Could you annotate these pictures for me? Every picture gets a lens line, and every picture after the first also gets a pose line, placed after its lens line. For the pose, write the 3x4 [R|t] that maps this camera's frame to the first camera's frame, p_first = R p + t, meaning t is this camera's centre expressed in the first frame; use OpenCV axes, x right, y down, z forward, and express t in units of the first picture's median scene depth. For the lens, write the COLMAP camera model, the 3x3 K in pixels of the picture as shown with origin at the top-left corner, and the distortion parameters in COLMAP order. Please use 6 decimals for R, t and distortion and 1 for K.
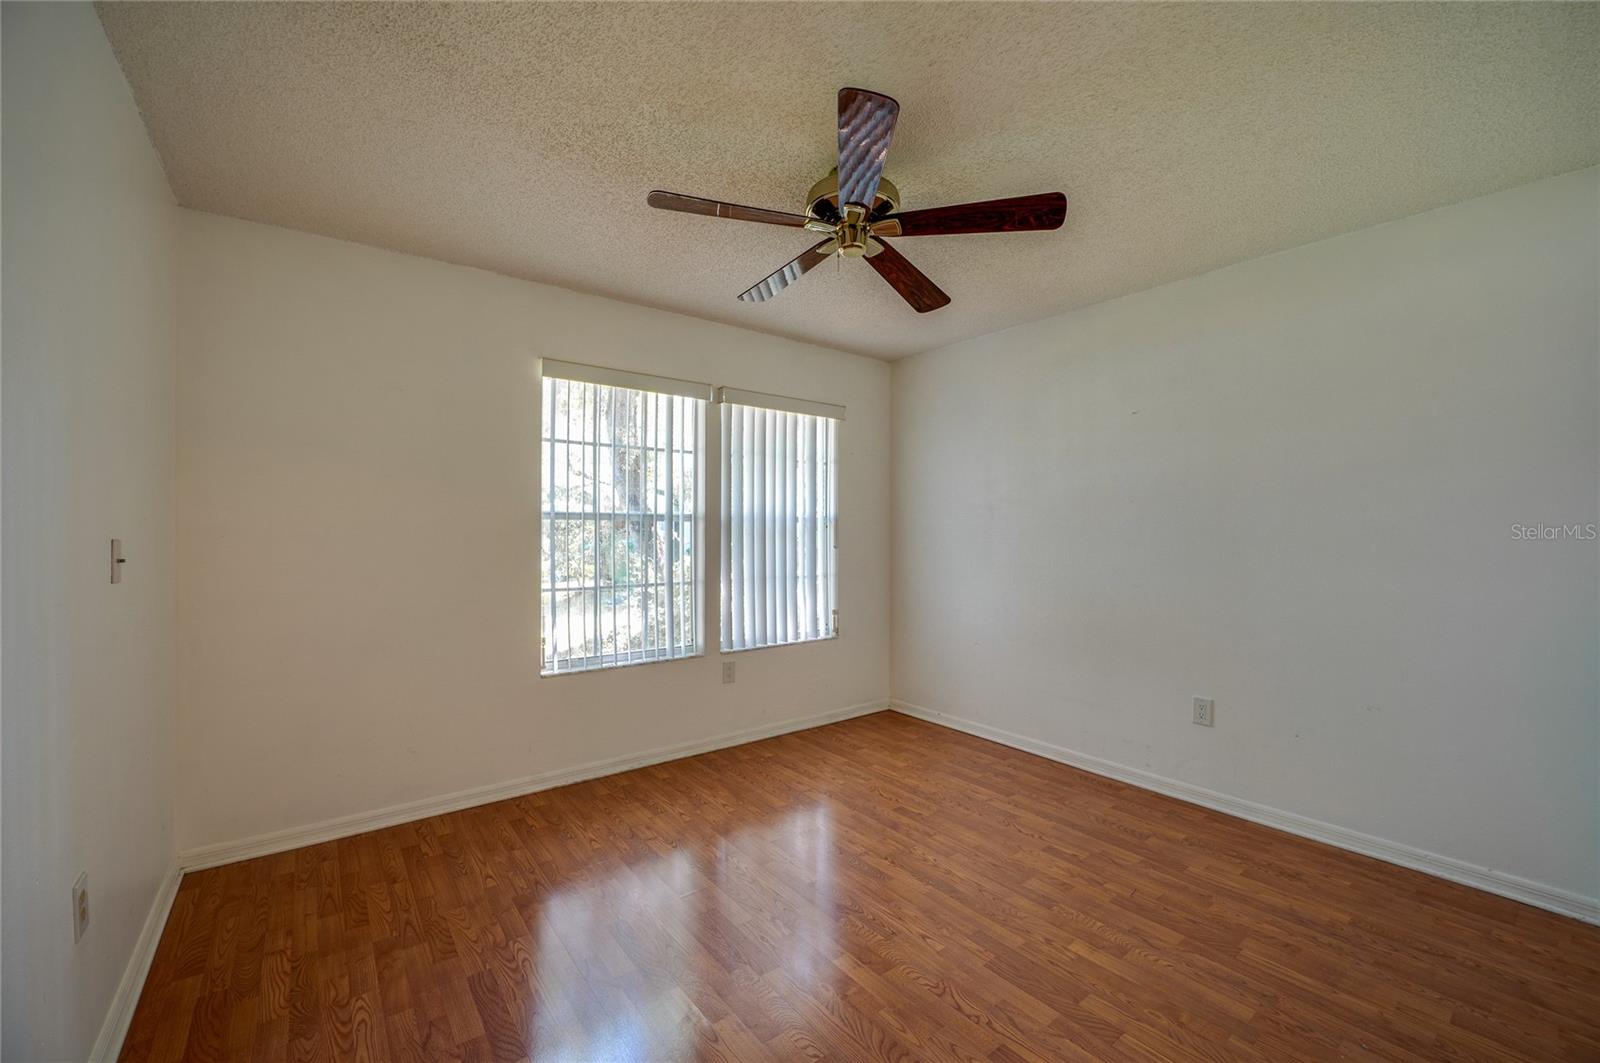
lens RADIAL K [[641.9, 0, 804.5], [0, 641.9, 529.4], [0, 0, 1]] dist [-0.014376, 0.000086]
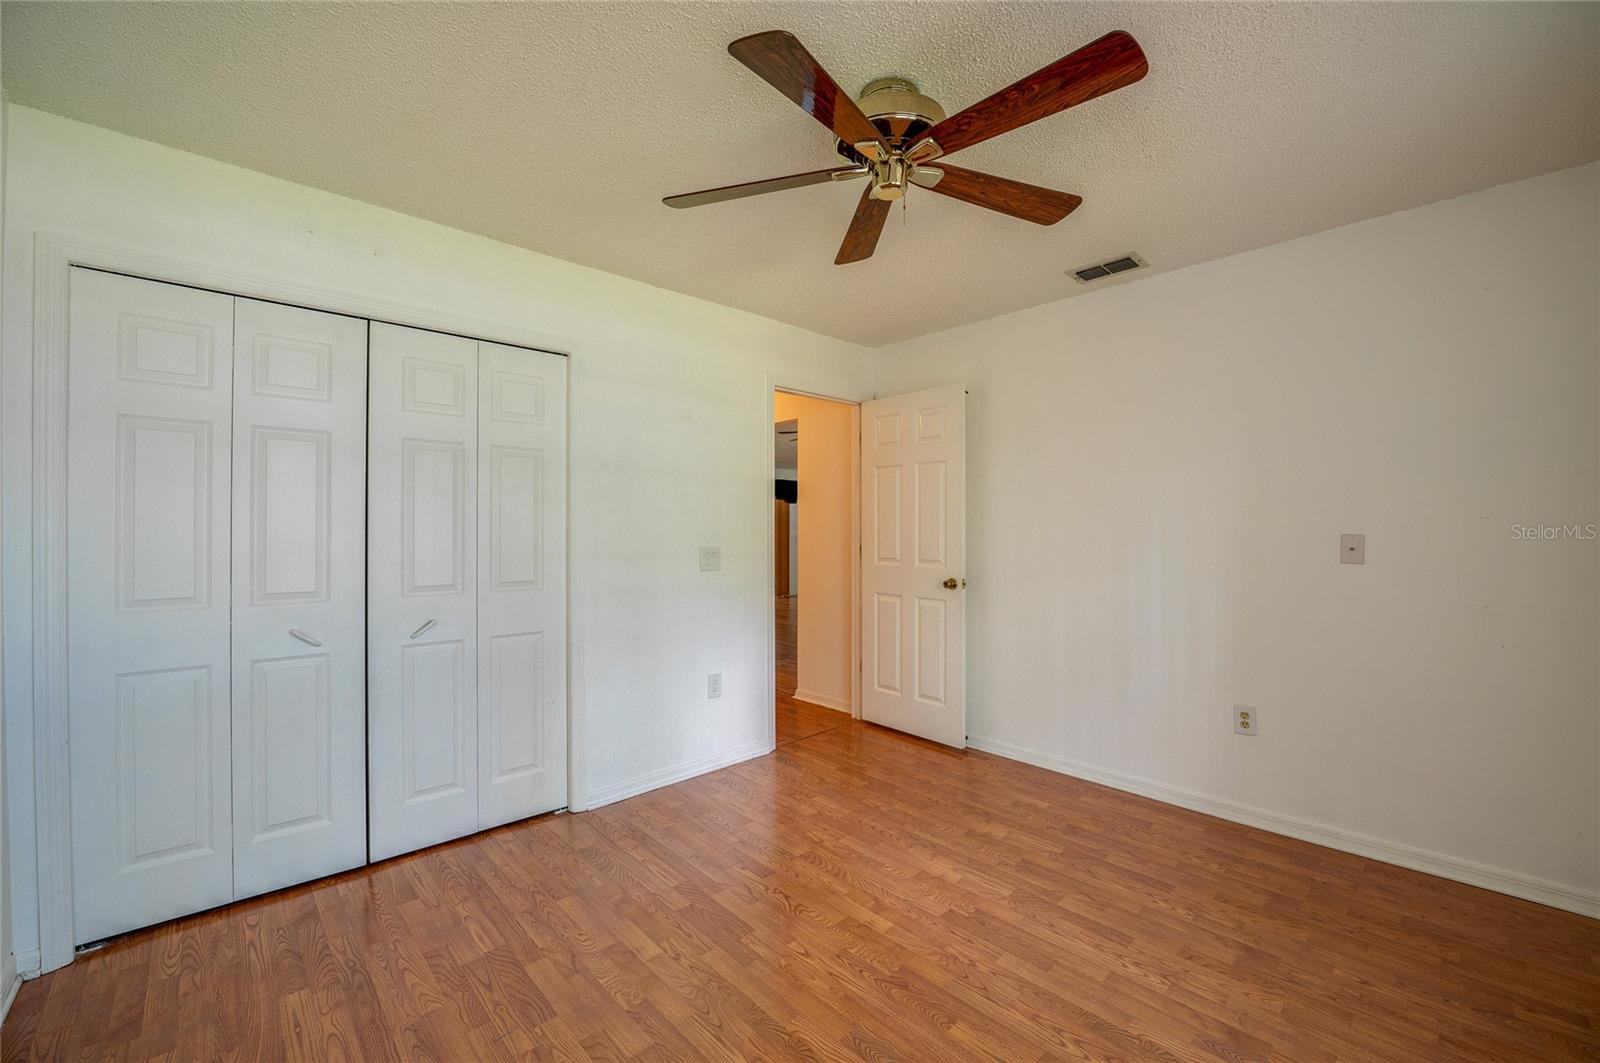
lens RADIAL K [[641.9, 0, 804.5], [0, 641.9, 529.4], [0, 0, 1]] dist [-0.014376, 0.000086]
pose [[-0.995105, -0.003227, -0.098774, 0.289484], [-0.002849, 0.999988, -0.003973, 0.010132], [0.098786, -0.003672, -0.995102, 1.968564]]
